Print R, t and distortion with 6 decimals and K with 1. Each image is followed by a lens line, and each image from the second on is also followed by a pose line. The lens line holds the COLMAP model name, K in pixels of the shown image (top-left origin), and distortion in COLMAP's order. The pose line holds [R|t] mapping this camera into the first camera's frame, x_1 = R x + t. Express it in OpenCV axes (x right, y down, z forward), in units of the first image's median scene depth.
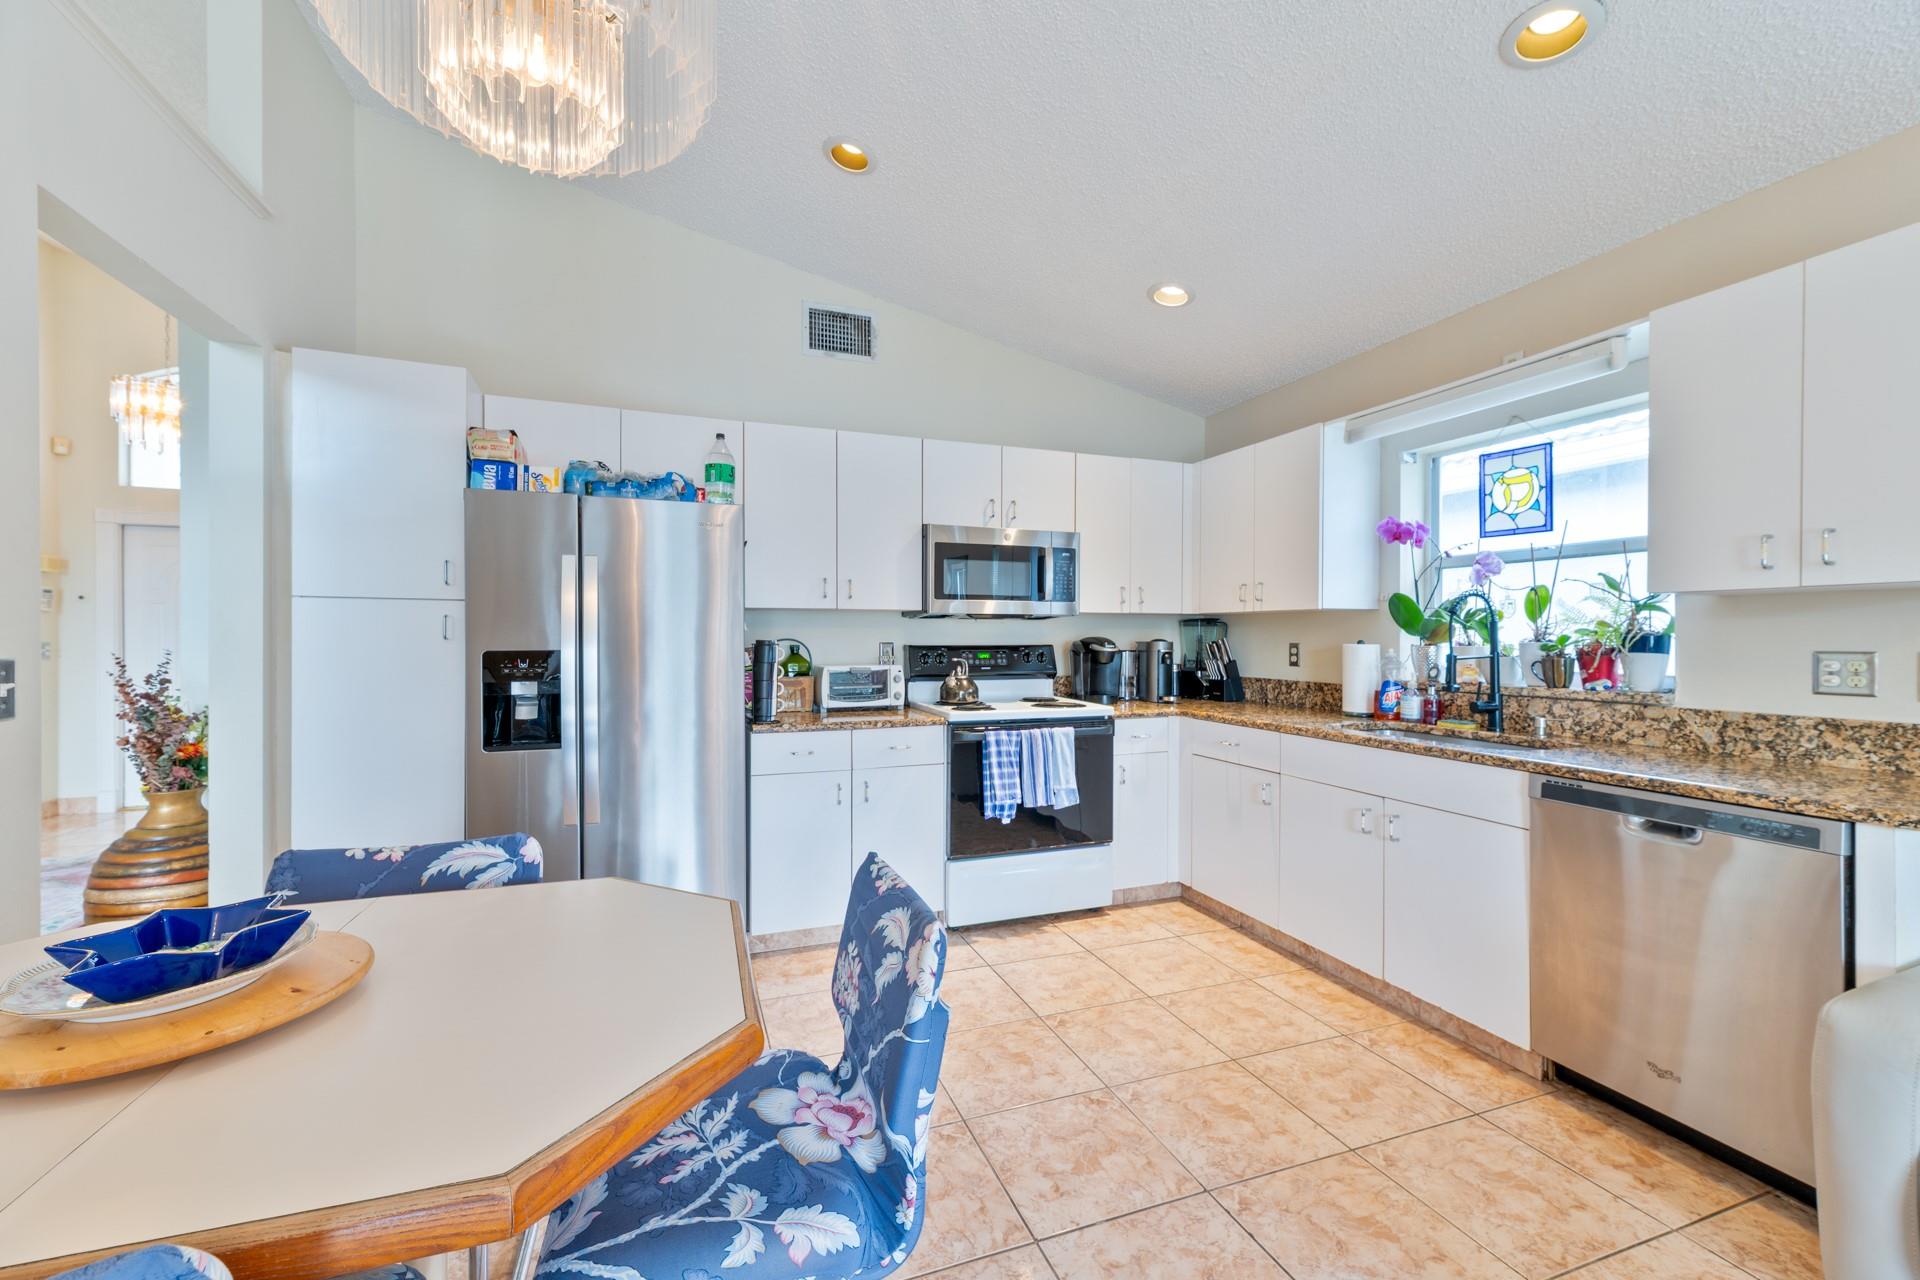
lens RADIAL K [[784.8, 0, 941.7], [0, 784.8, 639.5], [0, 0, 1]] dist [-0.000054, -0.000028]
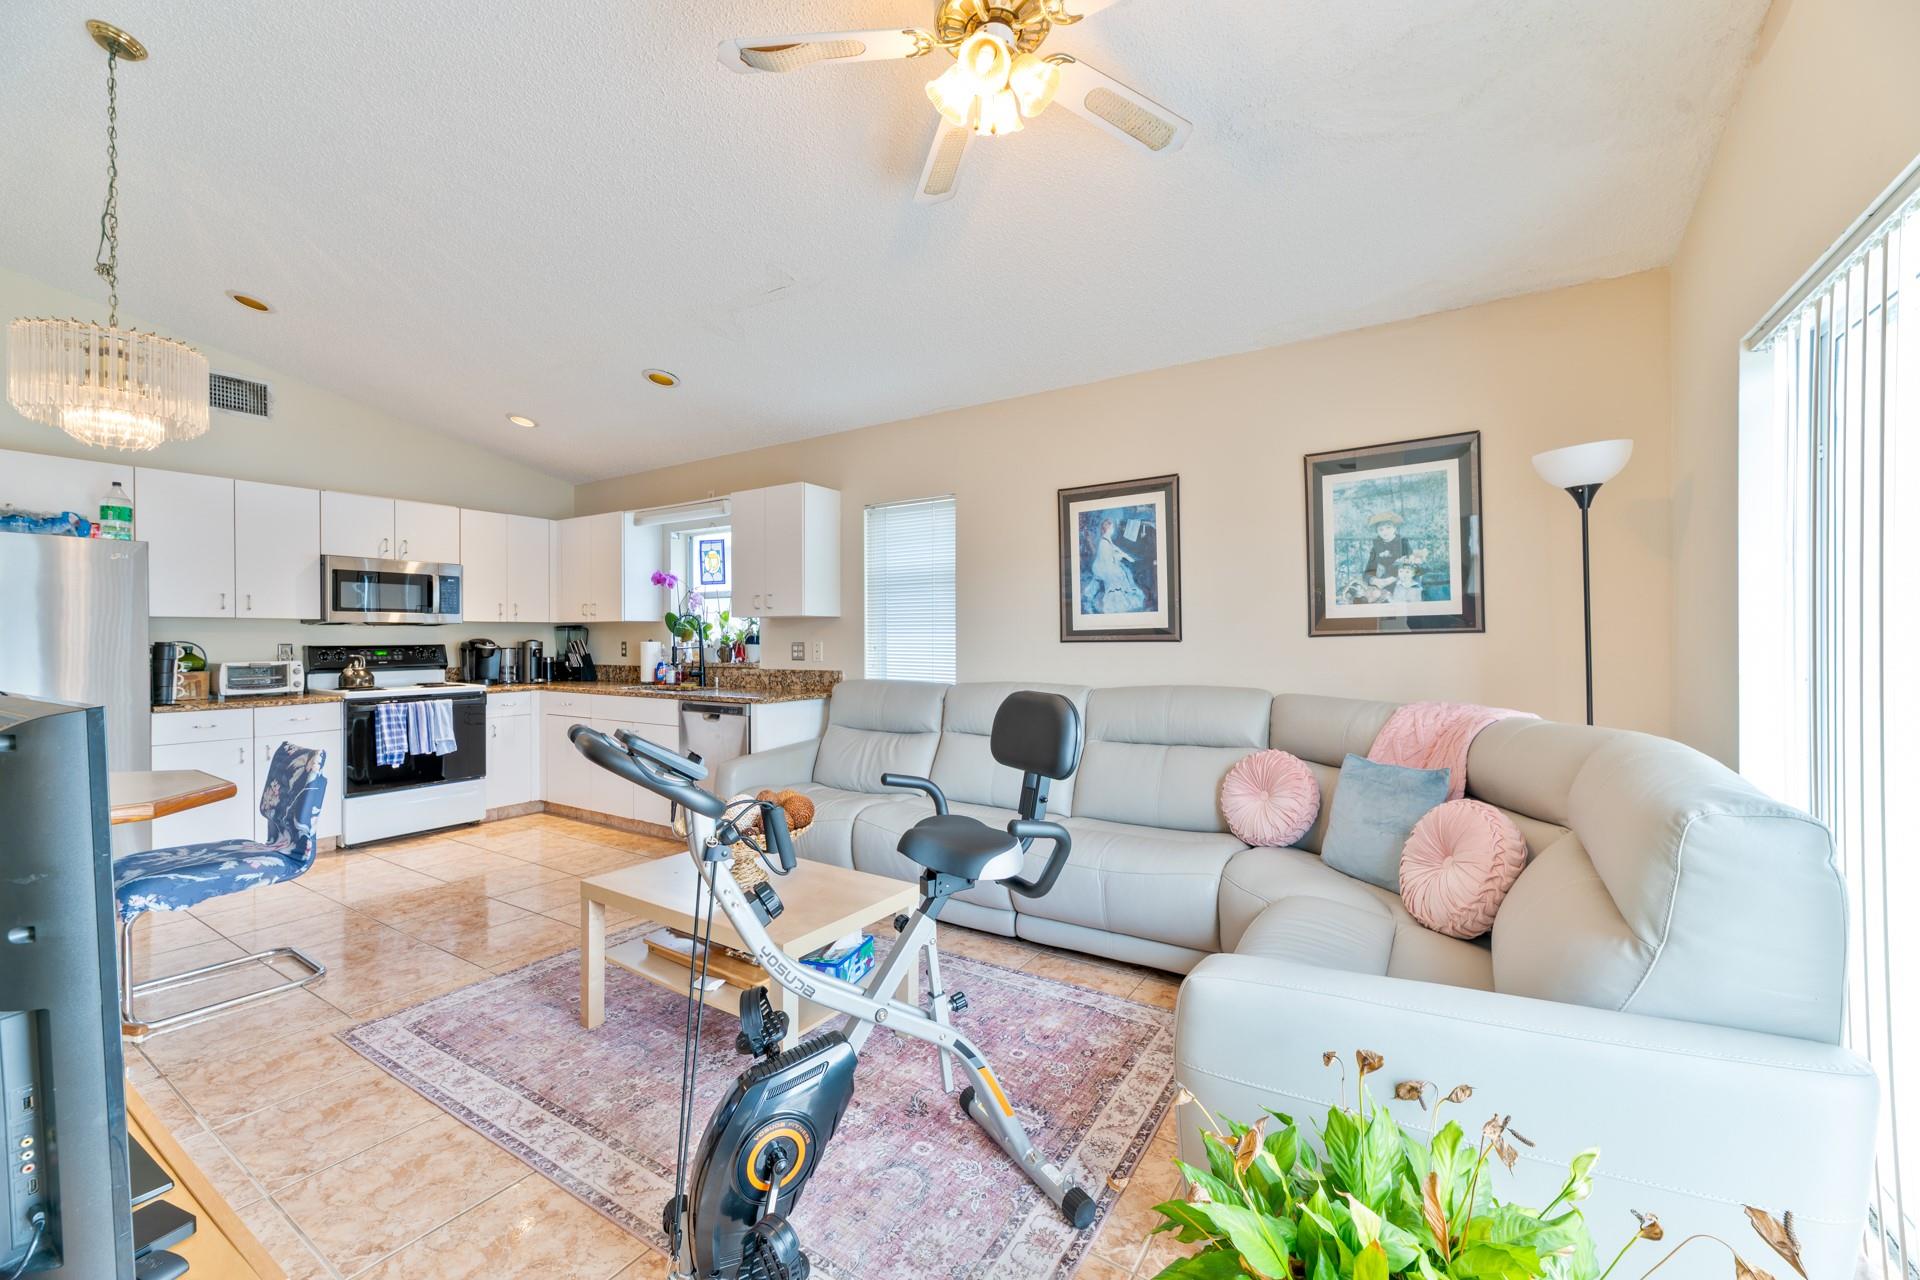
lens RADIAL K [[821.7, 0, 992.2], [0, 821.7, 639.4], [0, 0, 1]] dist [-0.002770, -0.000198]
pose [[0.795186, -0.005996, 0.606336, 0.041317], [0.007730, 0.999970, -0.000249, 0.006874], [-0.606317, 0.004885, 0.795208, -0.882750]]
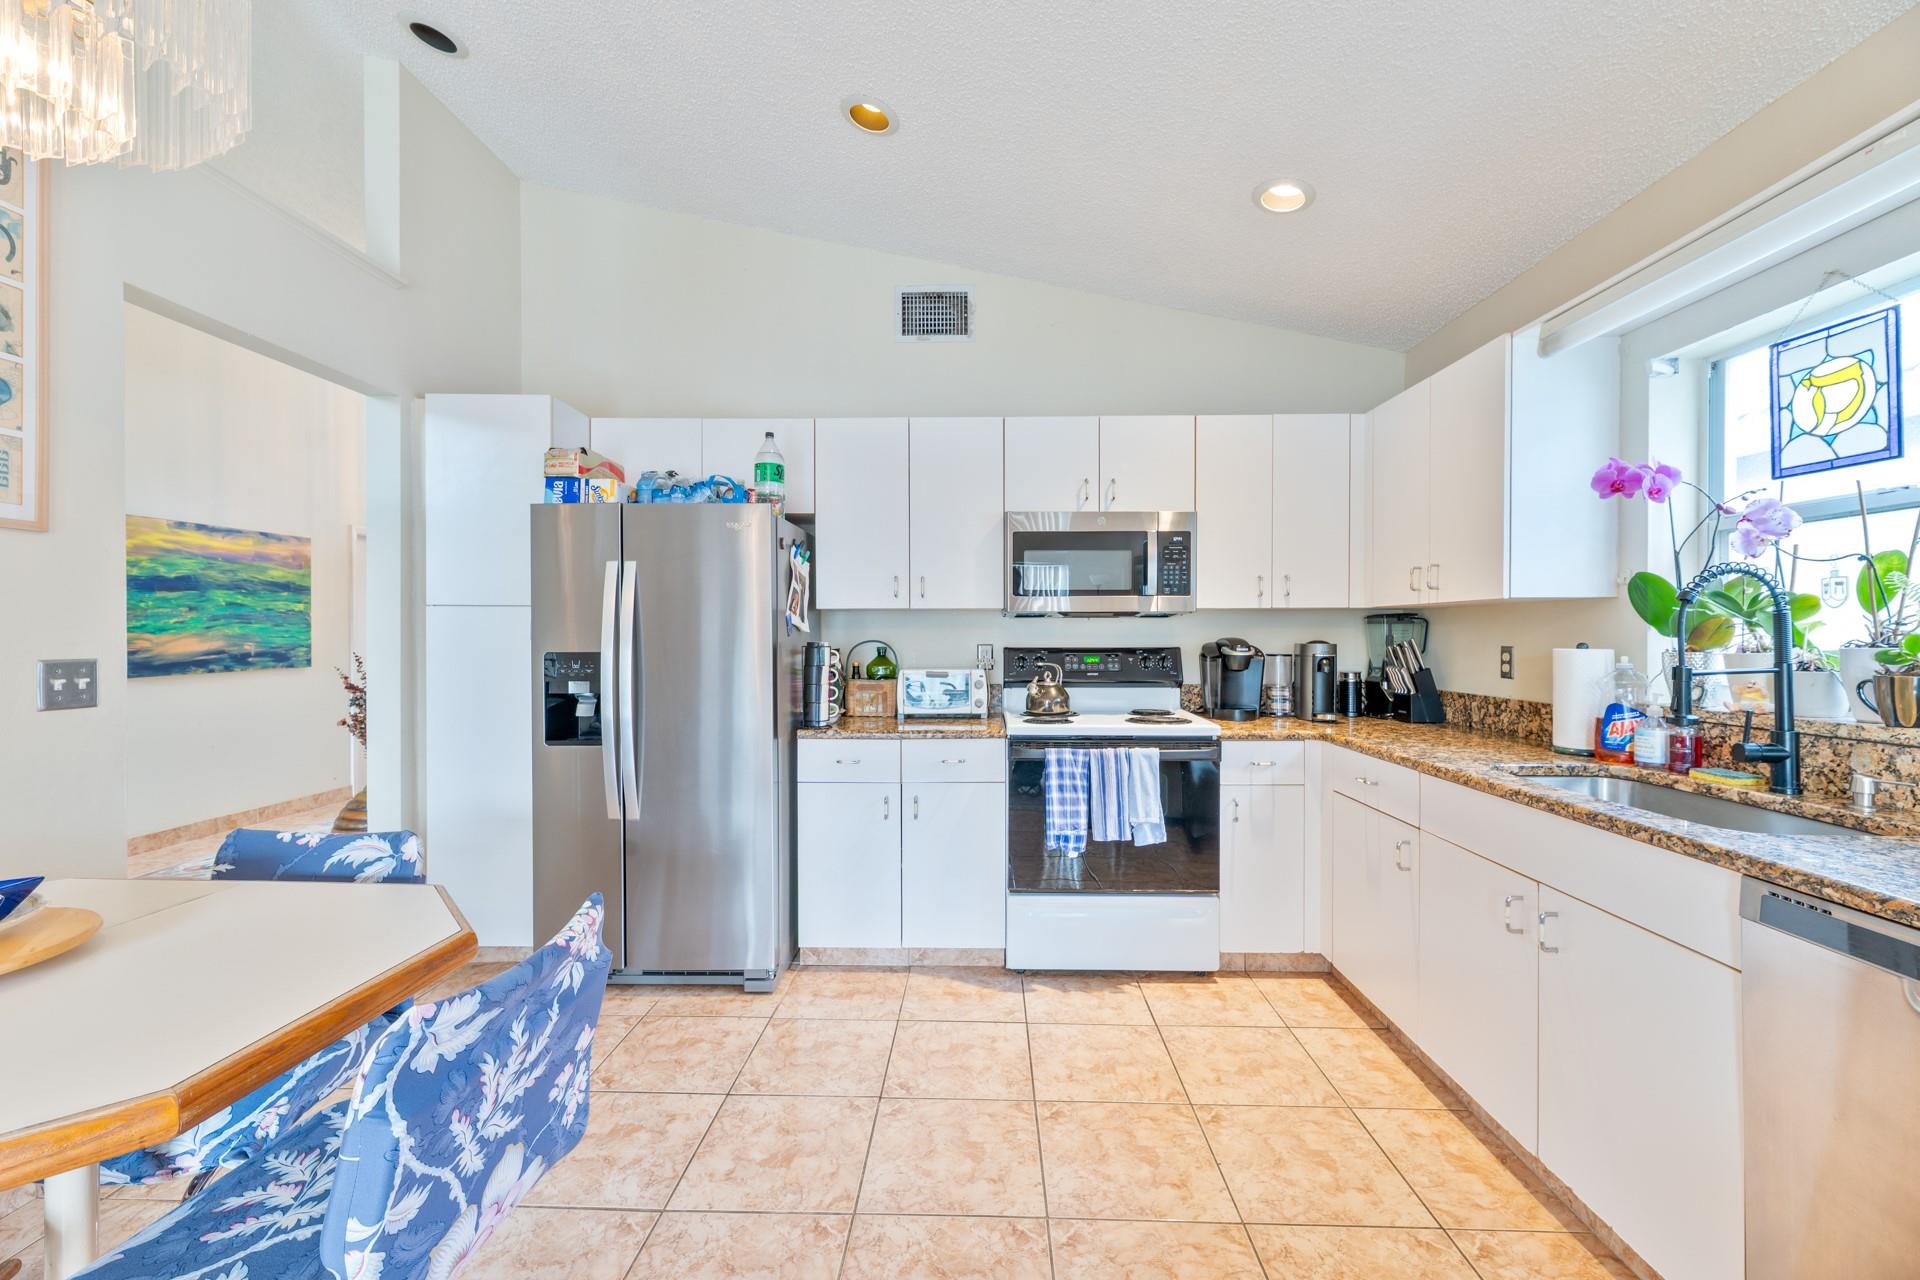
lens RADIAL K [[781.0, 0, 954.3], [0, 781.0, 639.7], [0, 0, 1]] dist [-0.000107, 0.000123]
pose [[0.929498, -0.000516, -0.368828, 0.278356], [0.001030, 0.999999, 0.001197, -0.003364], [0.368827, -0.001493, 0.929497, 0.165833]]
